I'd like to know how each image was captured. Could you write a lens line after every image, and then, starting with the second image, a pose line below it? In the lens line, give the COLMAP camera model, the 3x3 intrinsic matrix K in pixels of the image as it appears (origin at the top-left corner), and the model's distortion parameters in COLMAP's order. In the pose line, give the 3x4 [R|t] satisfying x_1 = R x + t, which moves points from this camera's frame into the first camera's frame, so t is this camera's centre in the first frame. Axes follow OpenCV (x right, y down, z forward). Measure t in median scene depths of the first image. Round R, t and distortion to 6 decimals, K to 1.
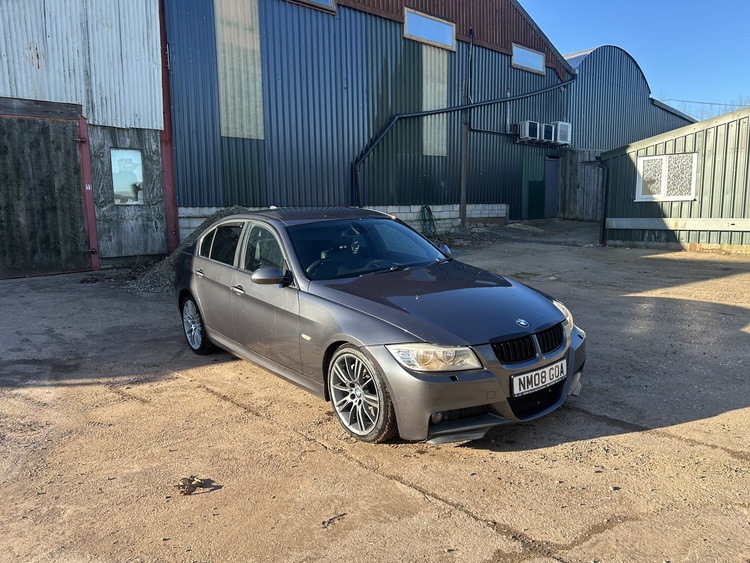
lens RADIAL K [[558.0, 0, 376.7], [0, 558.0, 278.6], [0, 0, 1]] dist [0.014982, -0.008491]
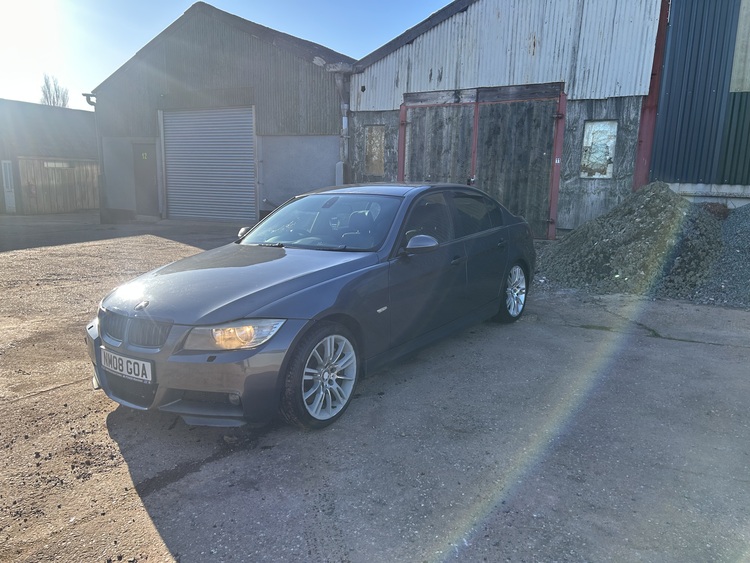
lens RADIAL K [[558.0, 0, 378.3], [0, 558.0, 282.0], [0, 0, 1]] dist [0.014982, -0.008491]
pose [[0.284620, 0.195276, -0.938541, 0.425640], [-0.146784, 0.976366, 0.158632, -0.056749], [0.947336, 0.092613, 0.306556, 0.371613]]
